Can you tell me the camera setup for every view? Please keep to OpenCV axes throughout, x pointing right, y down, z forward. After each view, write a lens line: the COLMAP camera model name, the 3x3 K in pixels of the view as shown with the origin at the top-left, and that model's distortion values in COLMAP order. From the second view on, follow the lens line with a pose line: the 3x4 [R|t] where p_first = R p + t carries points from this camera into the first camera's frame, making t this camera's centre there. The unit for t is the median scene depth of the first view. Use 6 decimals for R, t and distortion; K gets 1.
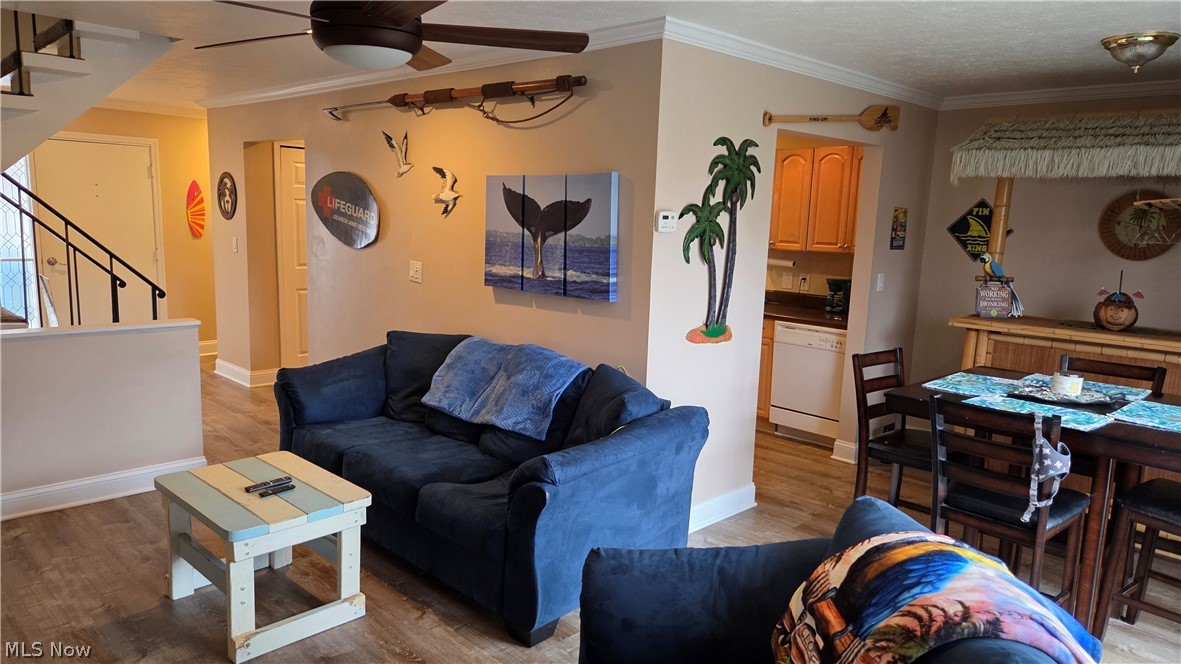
lens RADIAL K [[794.3, 0, 590.5], [0, 794.3, 332.0], [0, 0, 1]] dist [0.029863, -0.000142]
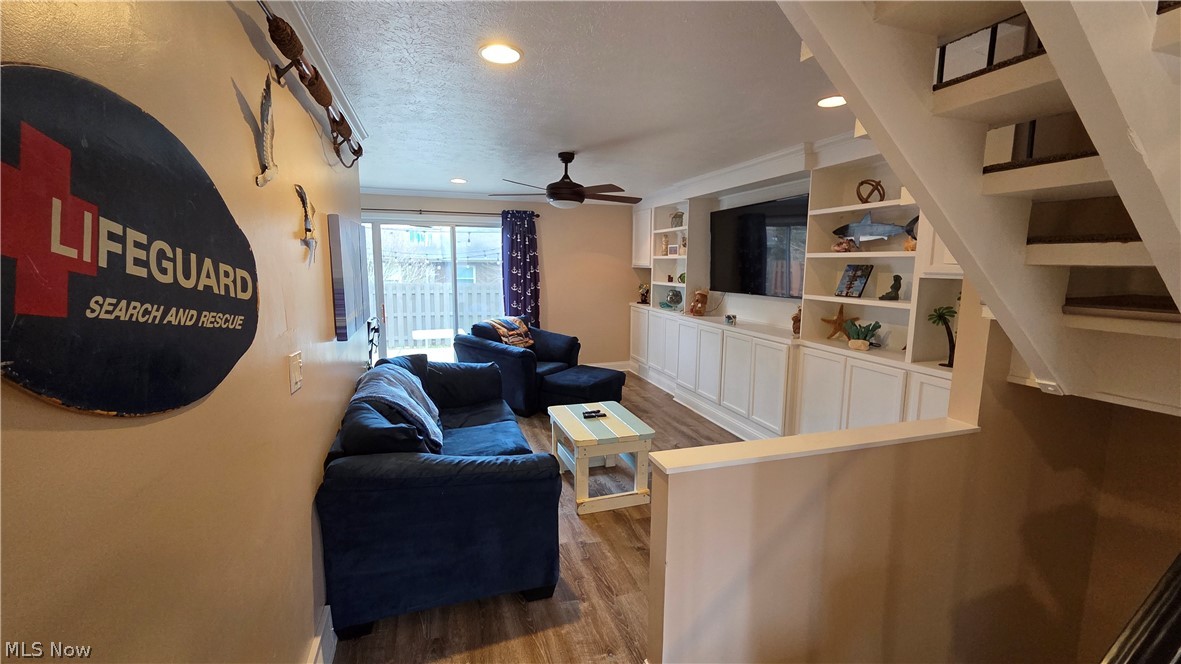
lens RADIAL K [[481.6, 0, 590.5], [0, 481.6, 332.0], [0, 0, 1]] dist [0.000730, 0.000086]
pose [[-0.886173, -0.104499, 0.451417, -0.698038], [0.033933, 0.956985, 0.288148, -0.243247], [-0.462110, 0.270667, -0.844508, 1.504748]]
